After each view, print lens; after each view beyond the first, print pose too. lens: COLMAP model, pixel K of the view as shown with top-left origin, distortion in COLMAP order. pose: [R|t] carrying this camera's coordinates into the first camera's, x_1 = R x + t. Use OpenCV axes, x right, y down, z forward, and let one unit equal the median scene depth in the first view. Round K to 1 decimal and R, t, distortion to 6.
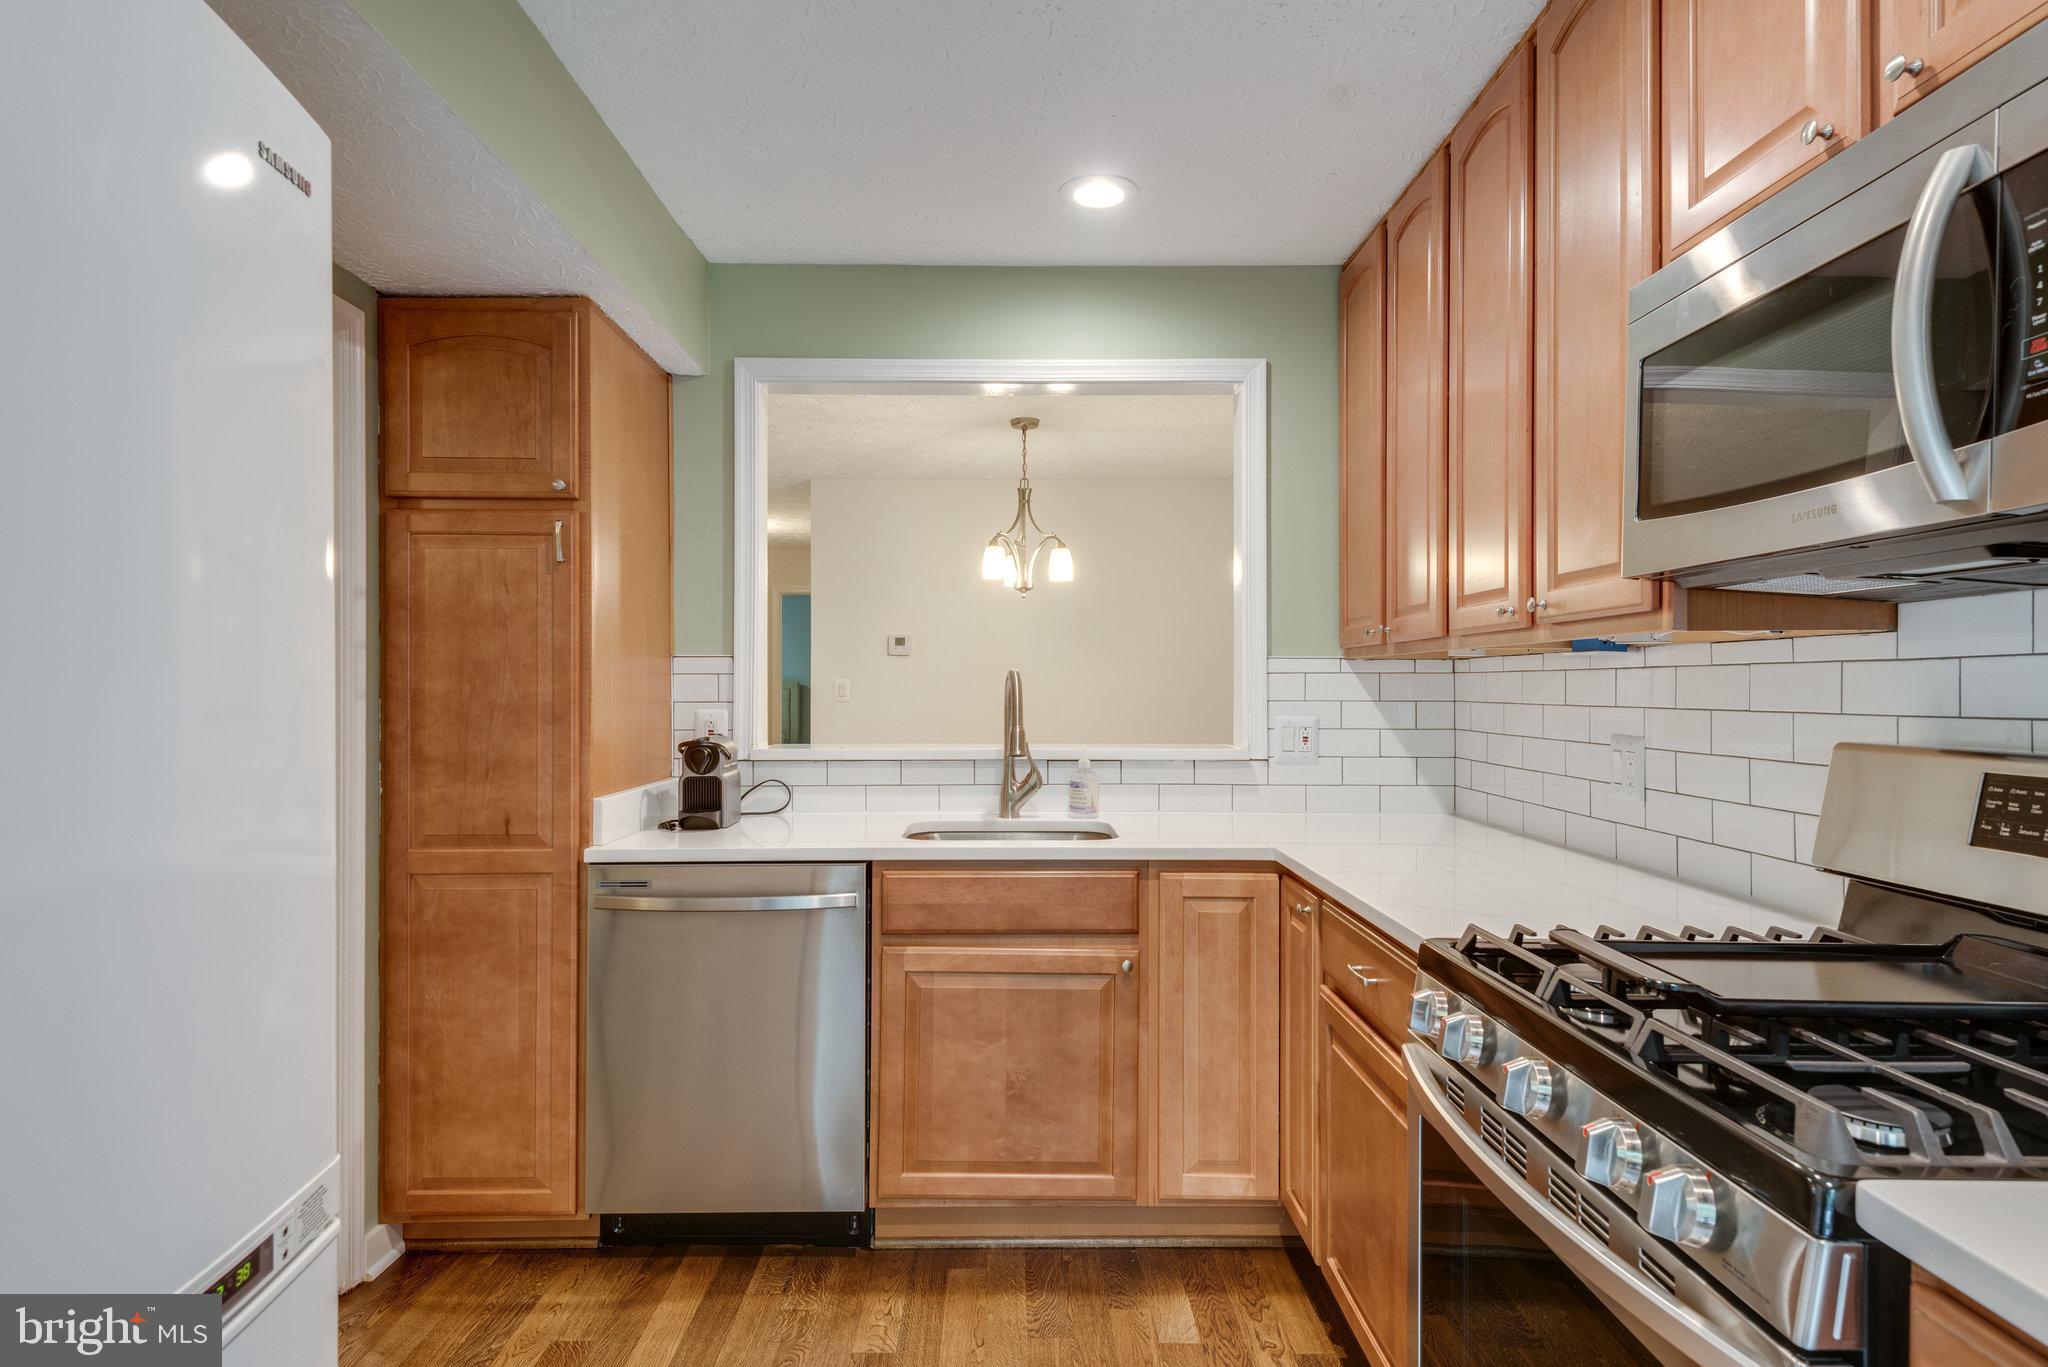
lens RADIAL K [[1103.6, 0, 1016.0], [0, 1103.6, 686.6], [0, 0, 1]] dist [0.044001, -0.028482]
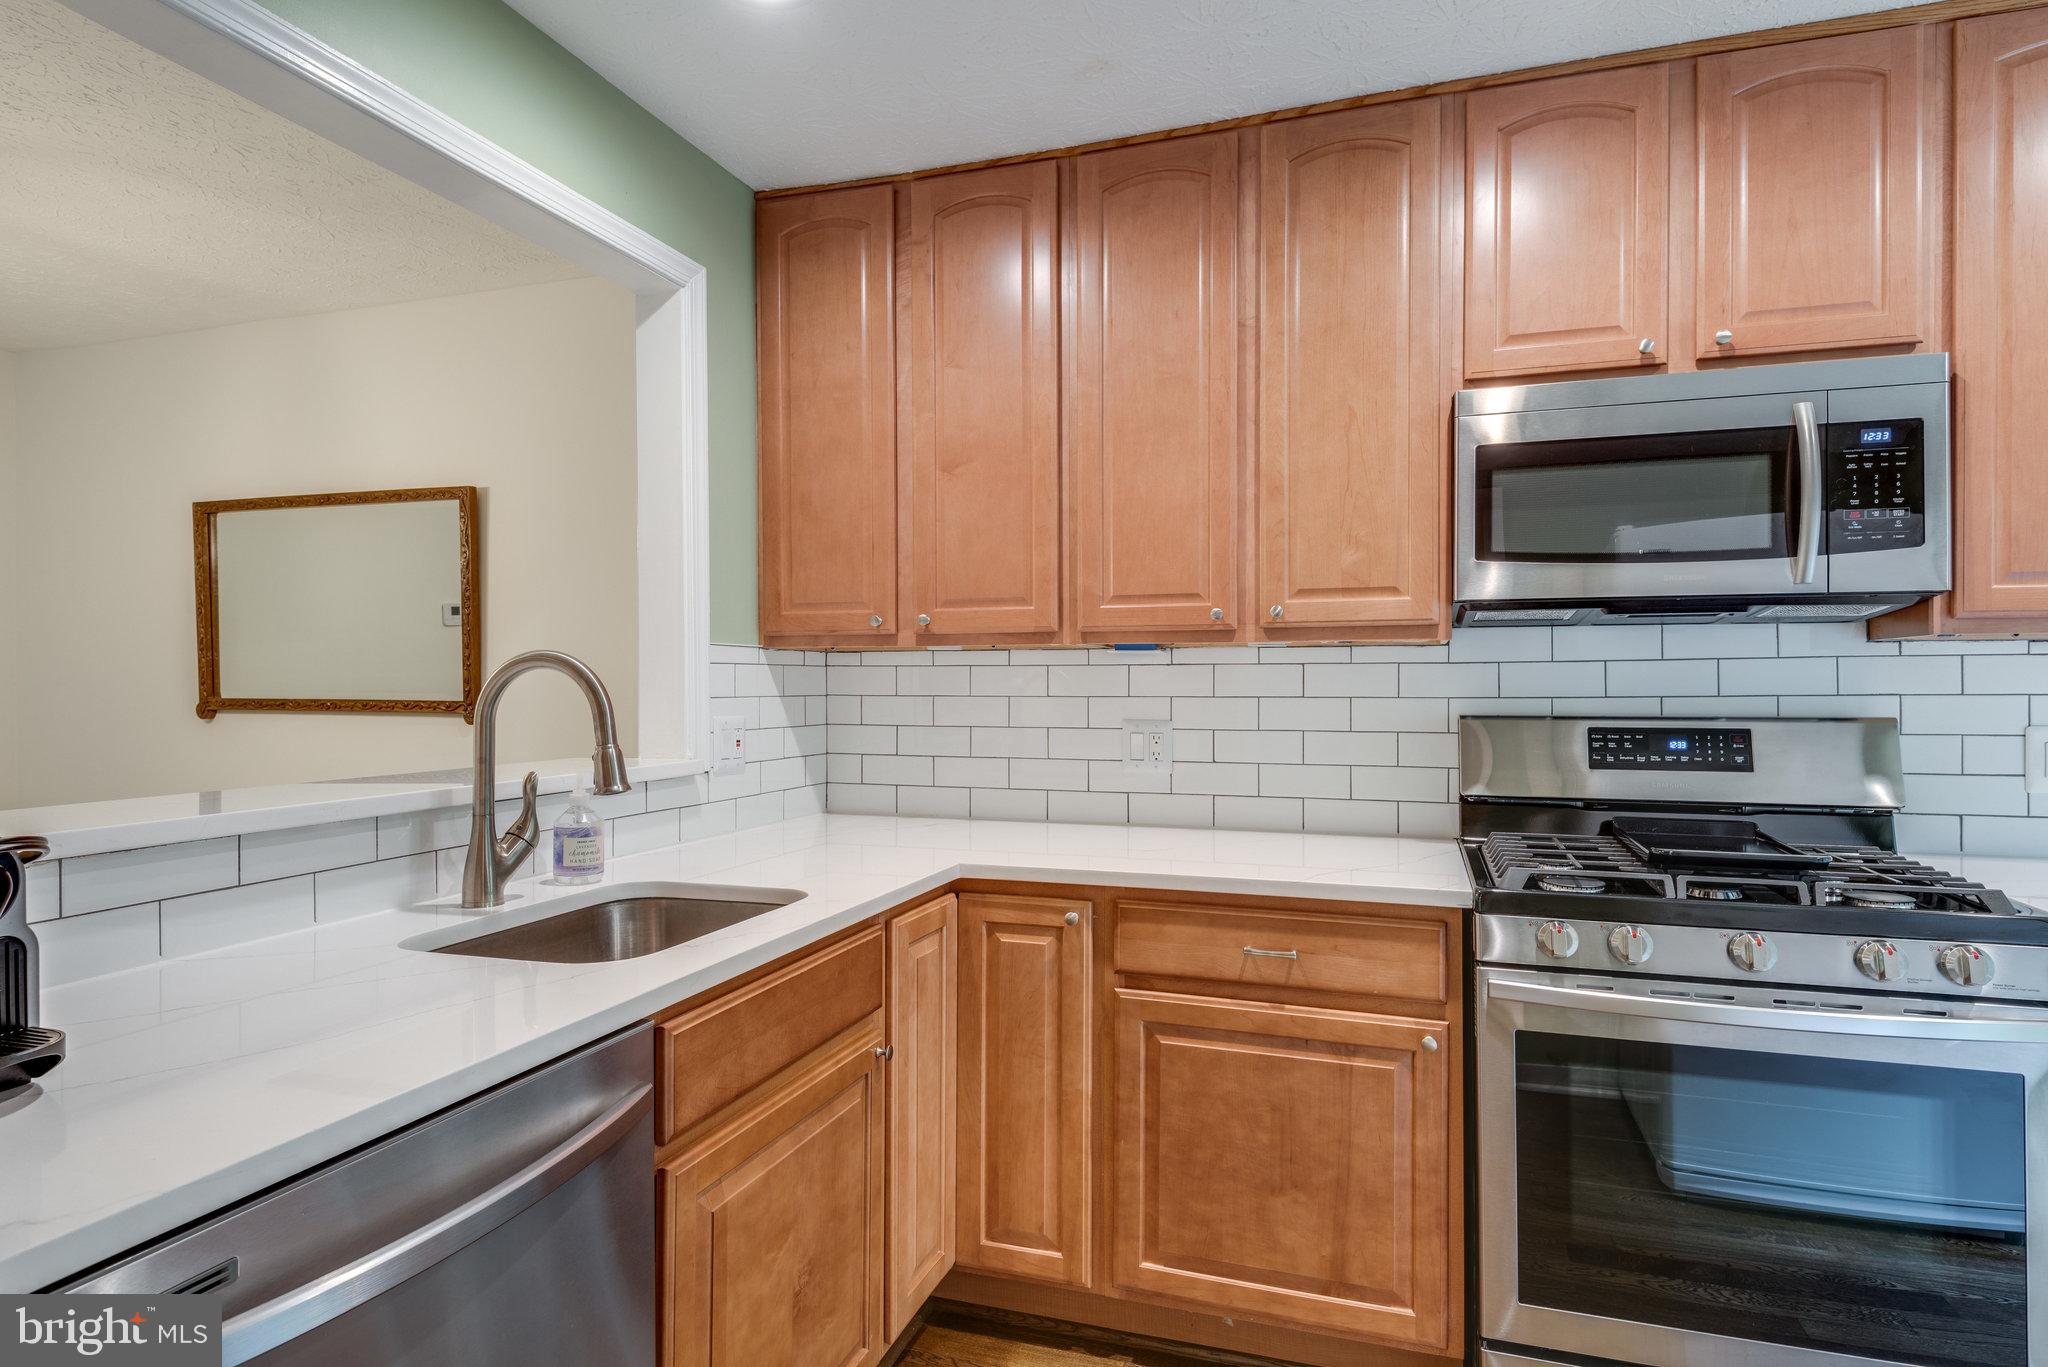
lens RADIAL K [[1087.1, 0, 1033.8], [0, 1087.1, 680.0], [0, 0, 1]] dist [0.034664, -0.024726]
pose [[0.323500, 0.000976, 0.946228, -0.568047], [0.000102, 0.999999, -0.001066, 0.001301], [-0.946228, 0.000441, 0.323500, 0.671054]]
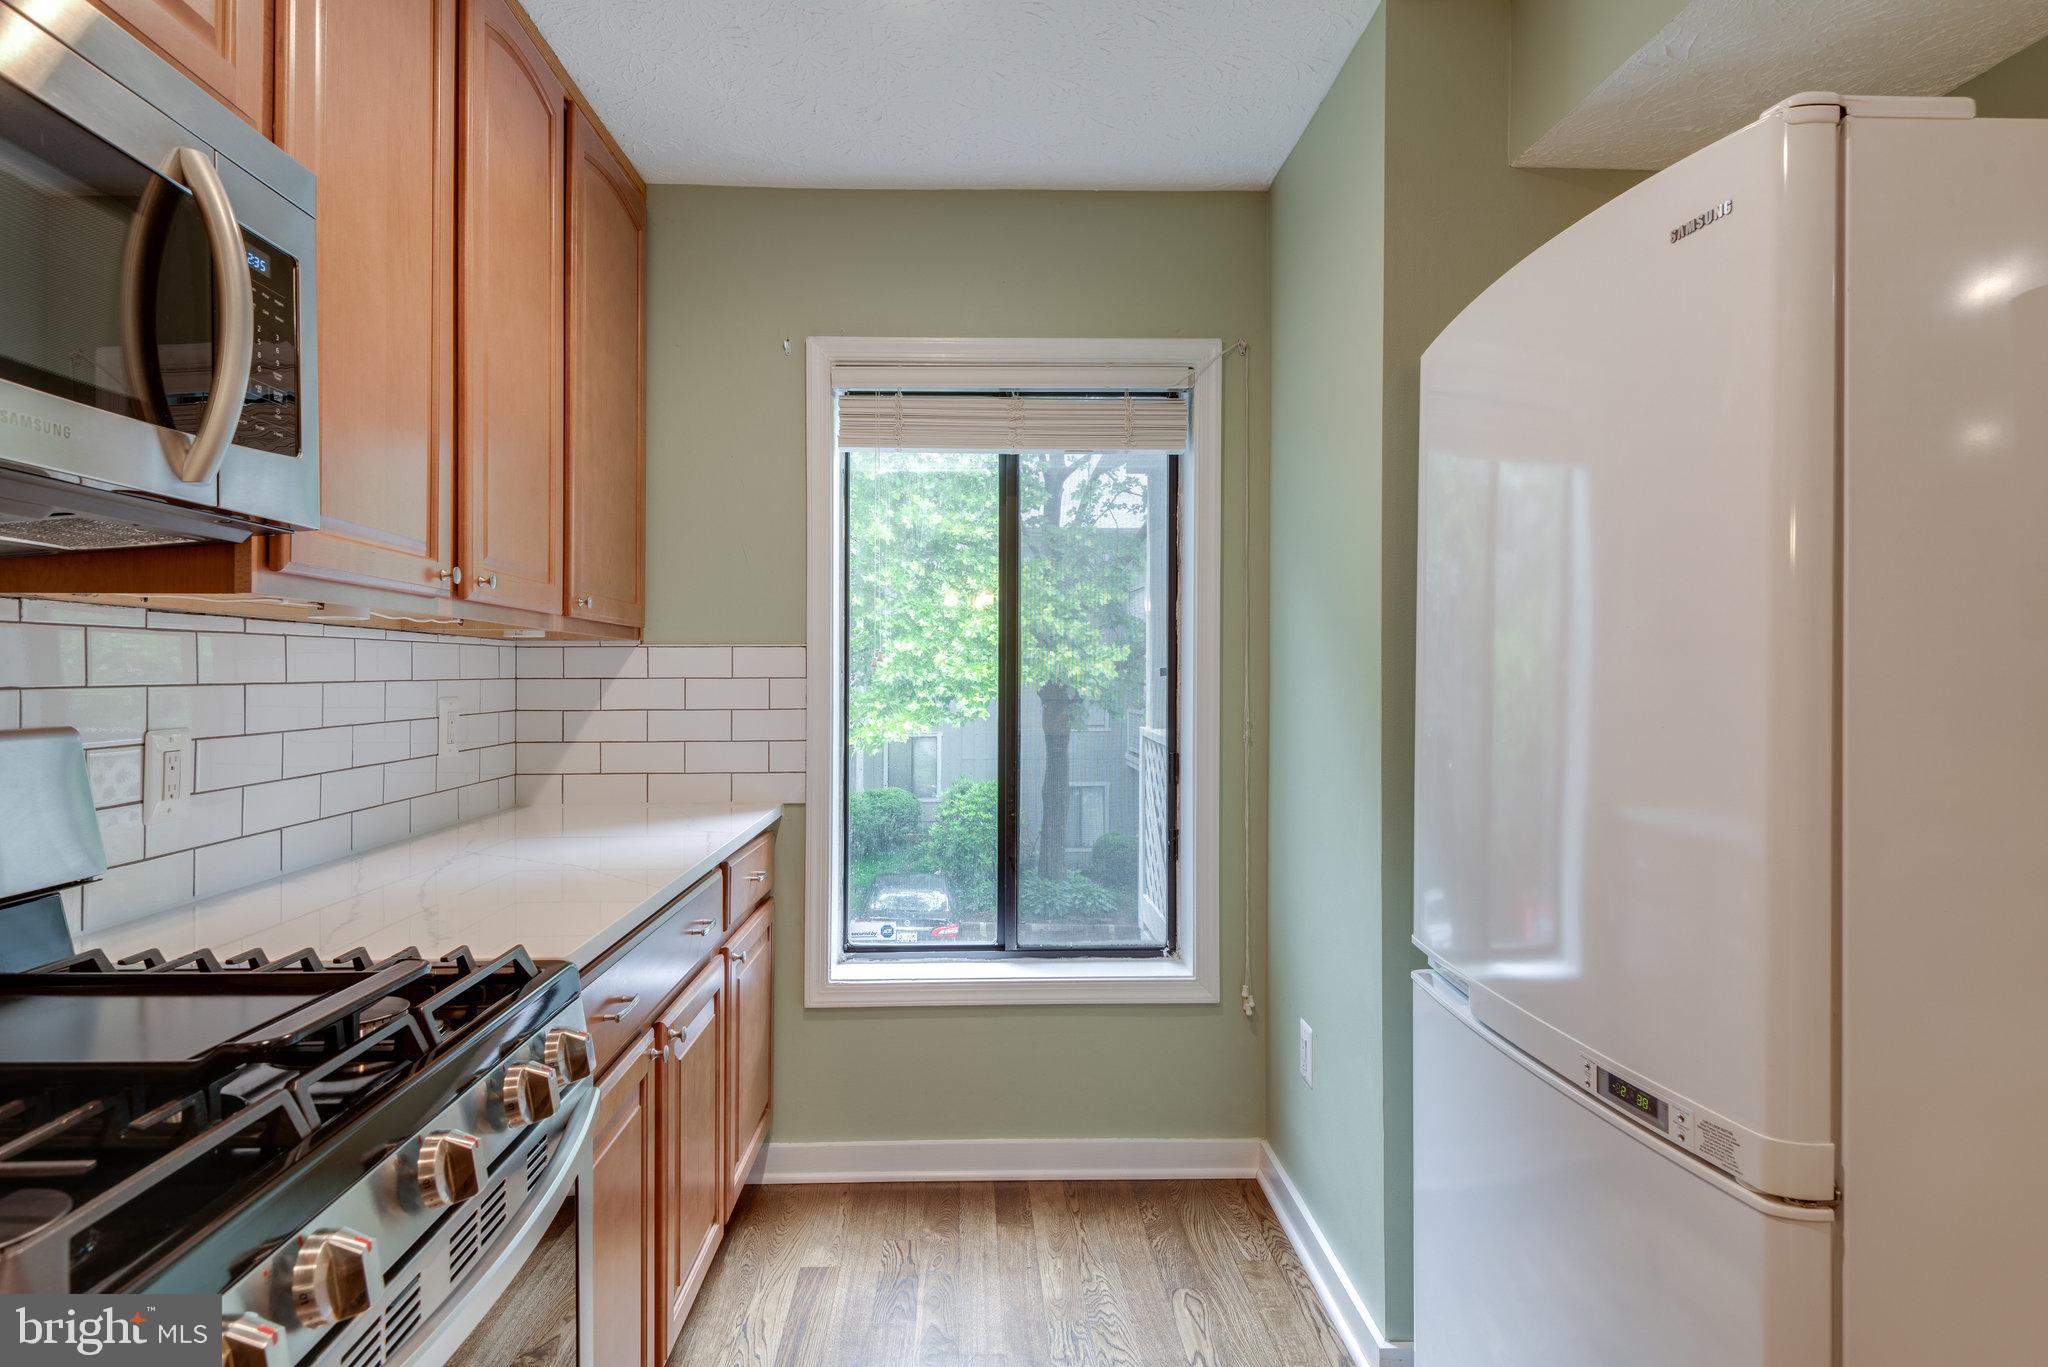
lens RADIAL K [[1124.6, 0, 1012.4], [0, 1124.6, 669.1], [0, 0, 1]] dist [0.032365, 0.000079]
pose [[-0.999492, -0.004207, -0.031579, 0.042339], [-0.004032, 0.999976, -0.005599, 0.004157], [0.031602, -0.005469, -0.999486, 0.852672]]
